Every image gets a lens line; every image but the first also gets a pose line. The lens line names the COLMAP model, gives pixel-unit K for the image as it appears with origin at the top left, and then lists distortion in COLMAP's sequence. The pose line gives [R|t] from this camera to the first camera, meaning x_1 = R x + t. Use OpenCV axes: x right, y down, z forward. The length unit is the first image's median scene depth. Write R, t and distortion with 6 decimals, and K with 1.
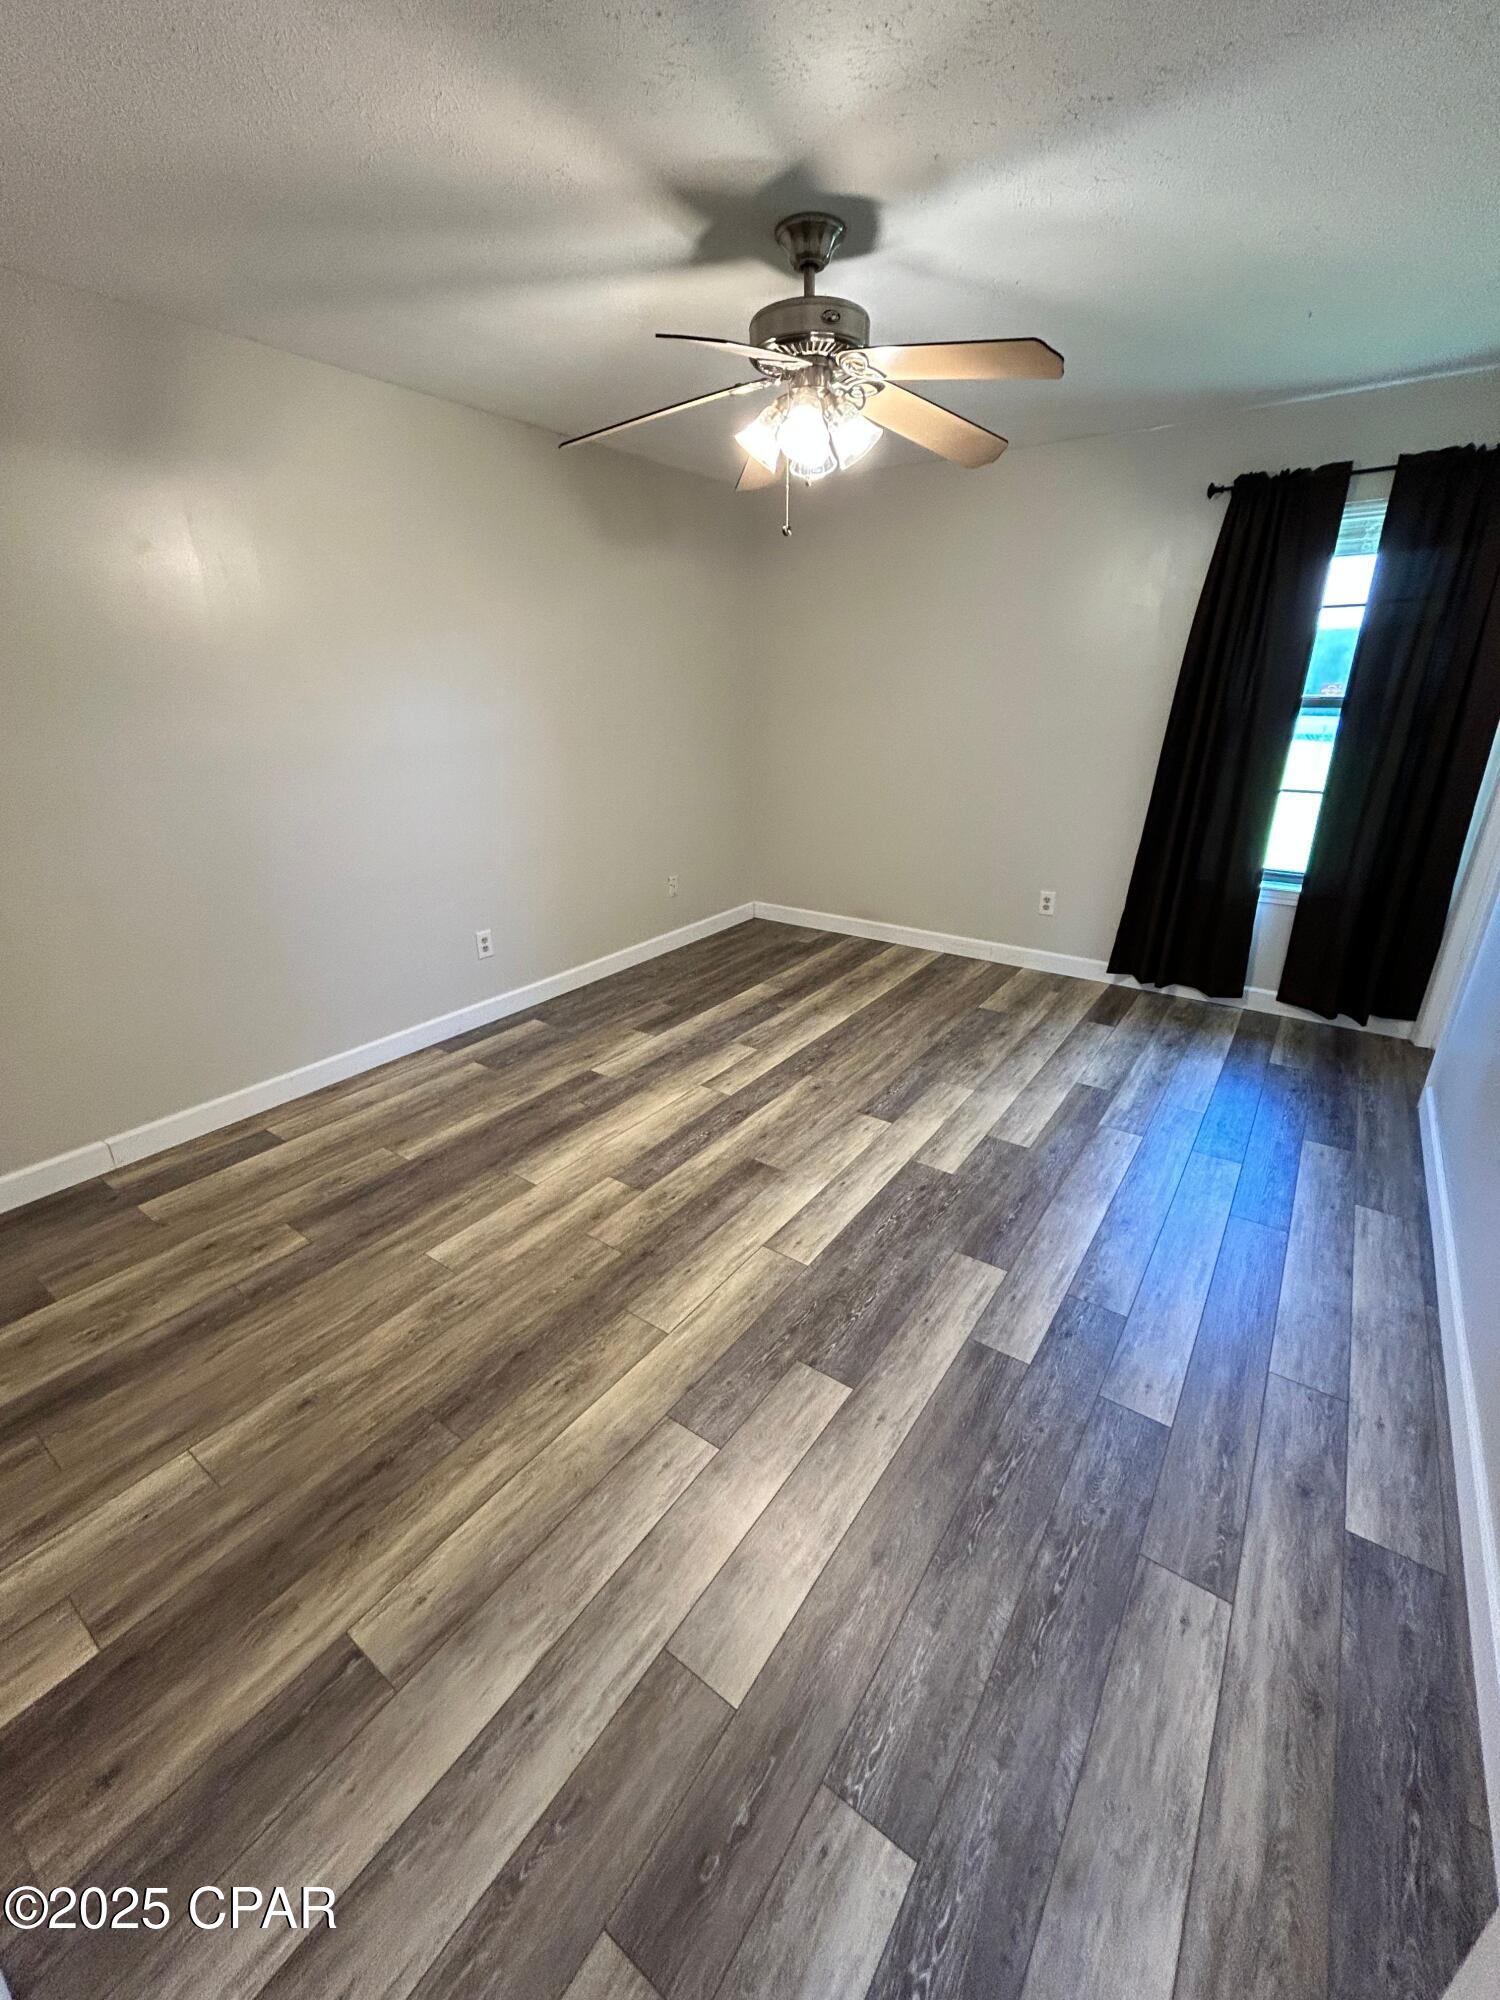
lens RADIAL K [[812.7, 0, 751.9], [0, 812.7, 999.0], [0, 0, 1]] dist [-0.002543, 0.004291]
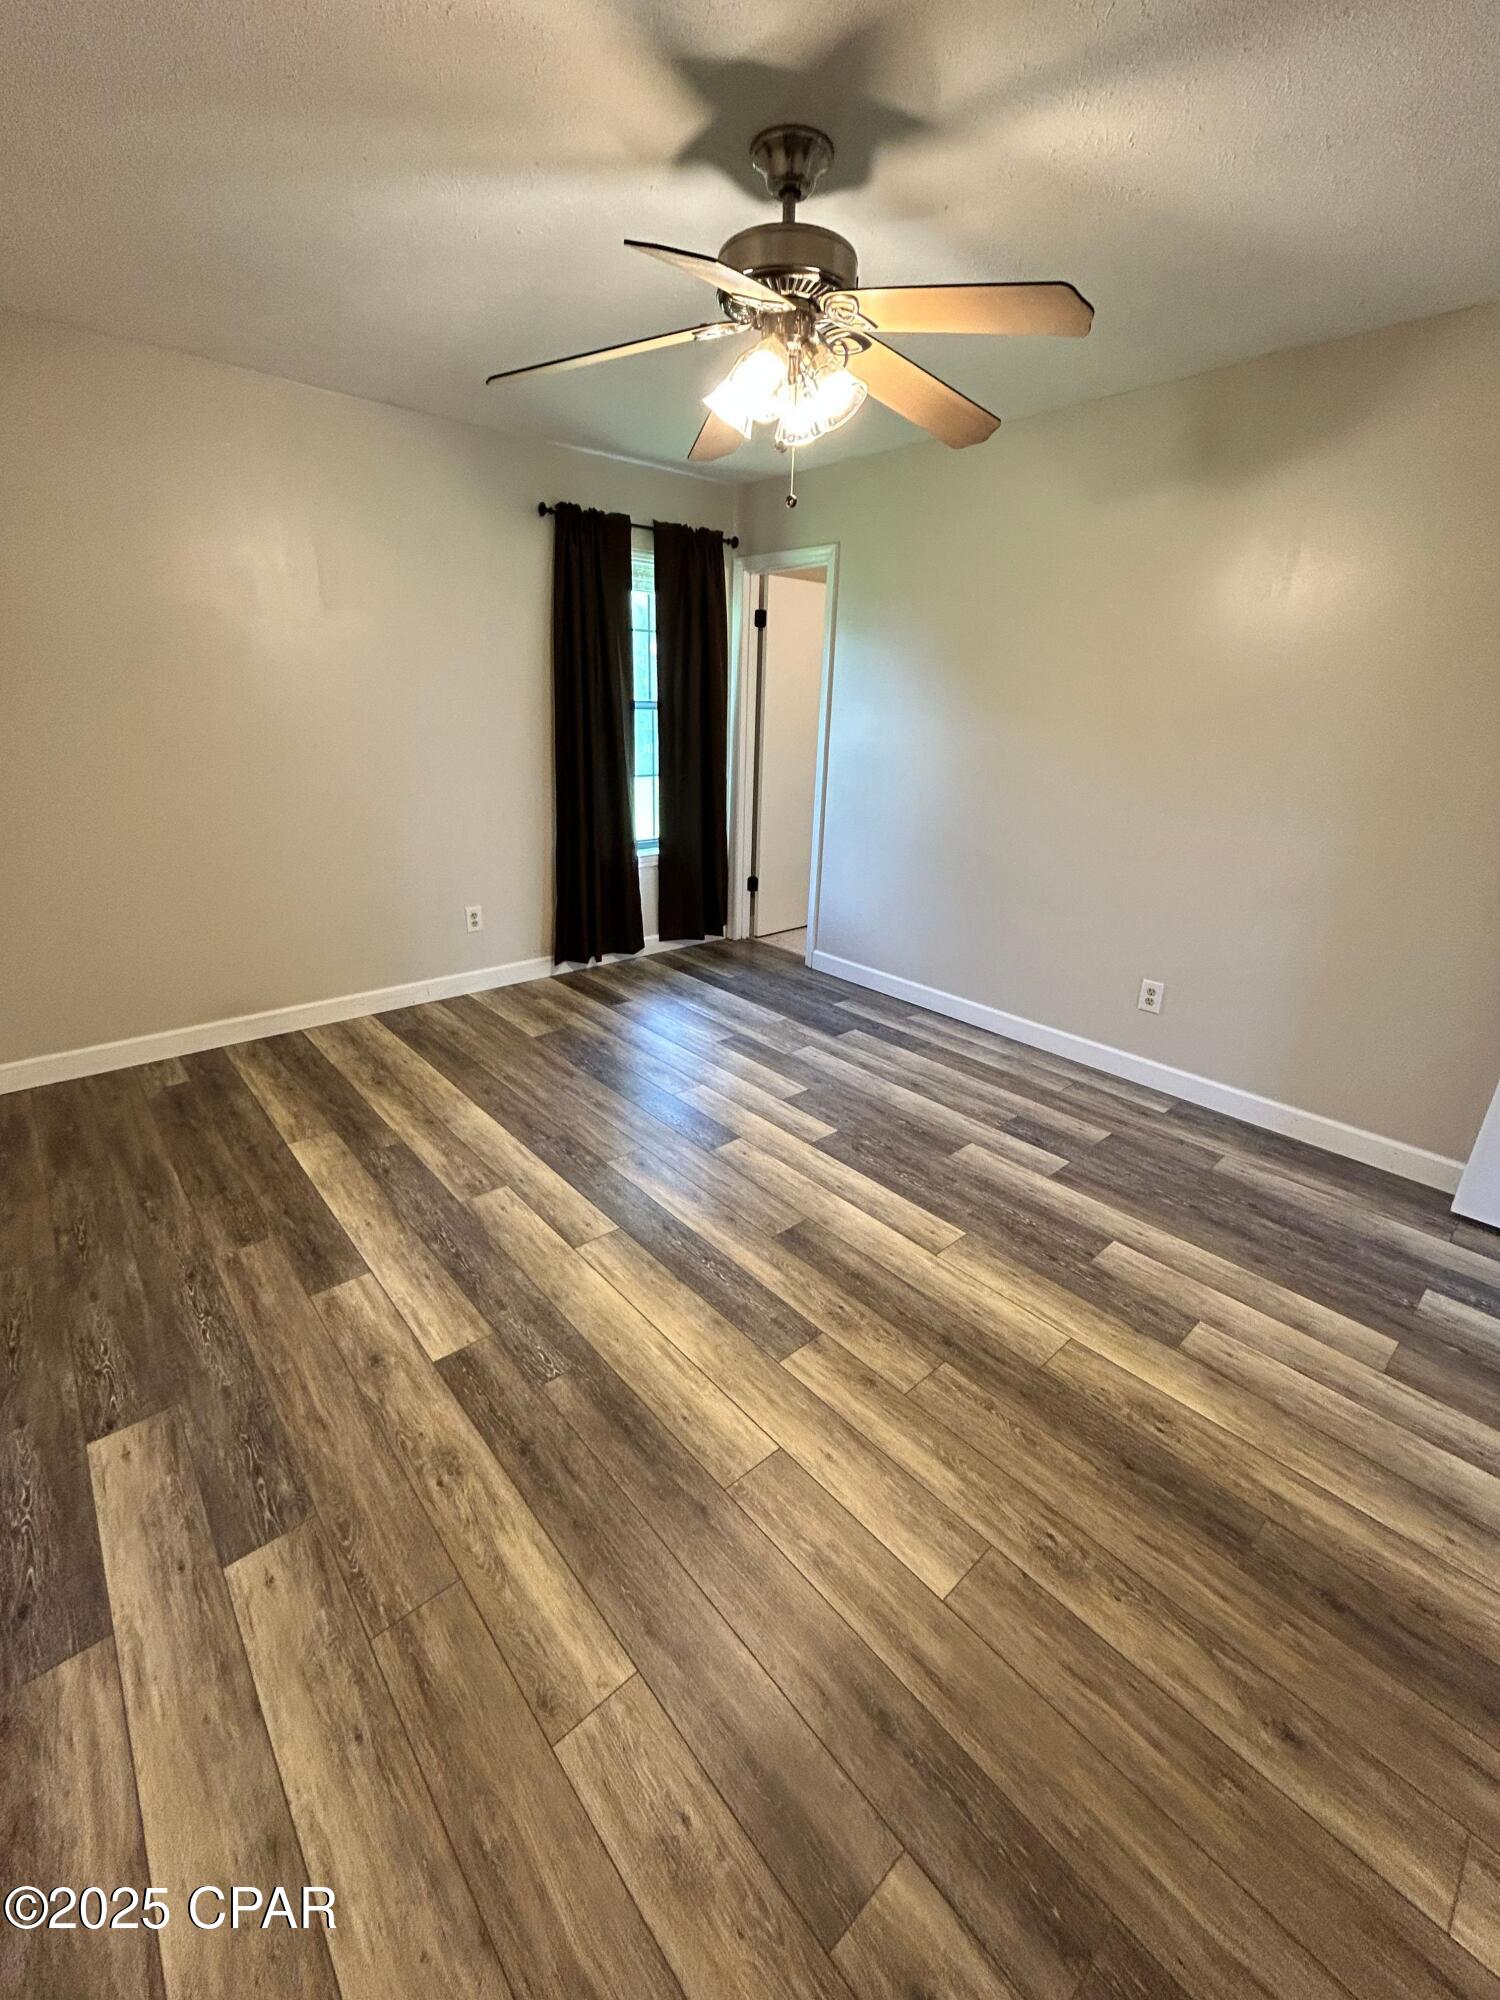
lens RADIAL K [[812.7, 0, 751.9], [0, 812.7, 999.0], [0, 0, 1]] dist [-0.002543, 0.004291]
pose [[0.222069, -0.328103, 0.918169, -0.627502], [0.329429, 0.911553, 0.246062, -0.220623], [-0.917694, 0.247829, 0.310515, 0.613810]]
